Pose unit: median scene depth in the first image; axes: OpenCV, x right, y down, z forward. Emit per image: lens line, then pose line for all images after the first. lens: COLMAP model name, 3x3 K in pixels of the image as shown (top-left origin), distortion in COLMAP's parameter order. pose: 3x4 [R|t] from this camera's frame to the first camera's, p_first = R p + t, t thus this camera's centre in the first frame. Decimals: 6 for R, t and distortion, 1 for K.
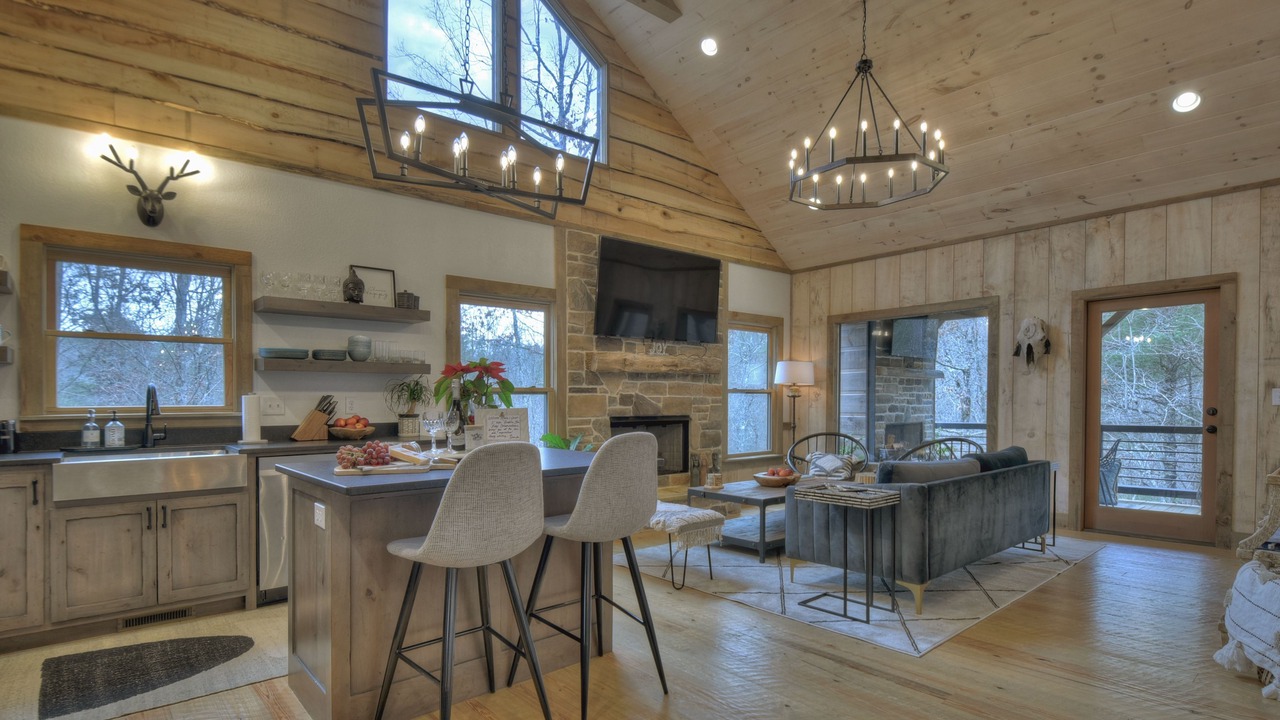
lens RADIAL K [[678.9, 0, 696.3], [0, 678.9, 410.9], [0, 0, 1]] dist [-0.000771, -0.009509]
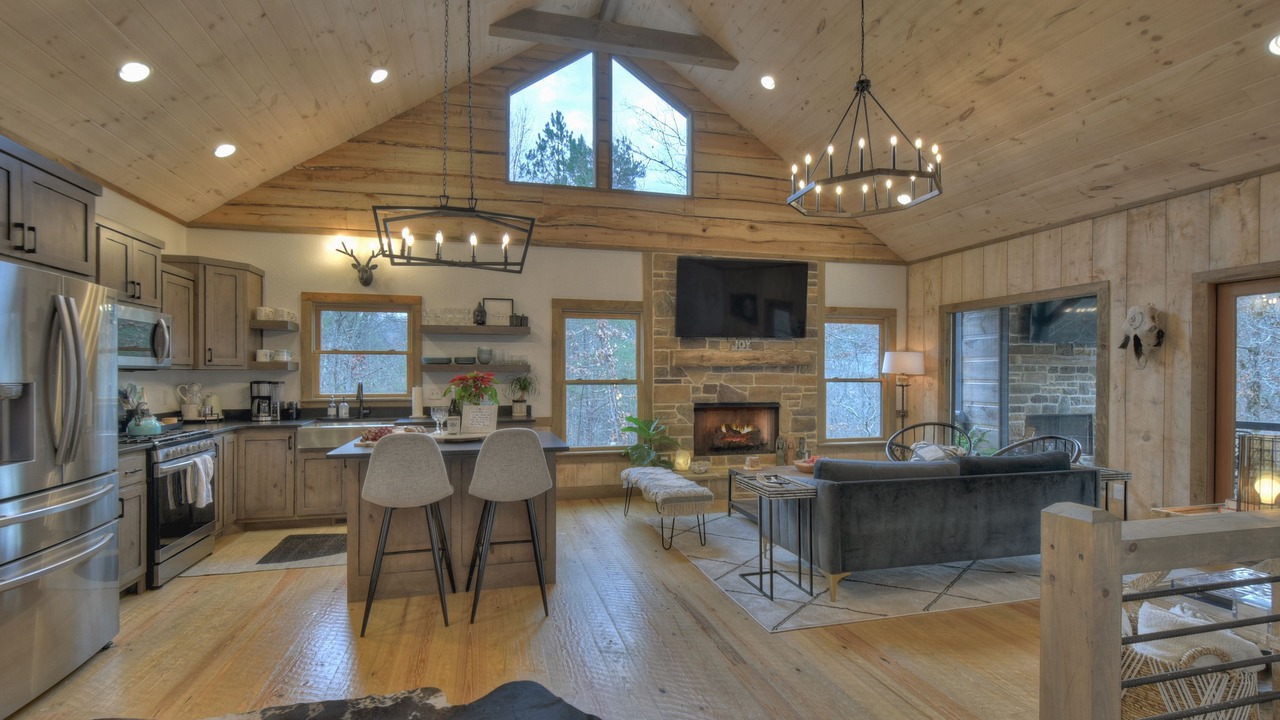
lens RADIAL K [[678.9, 0, 733.7], [0, 678.9, 369.1], [0, 0, 1]] dist [-0.000771, -0.009509]
pose [[0.880909, 0.012321, -0.473124, 0.535894], [-0.015445, 0.999877, -0.002719, -0.052561], [0.473033, 0.009703, 0.880991, -0.030425]]
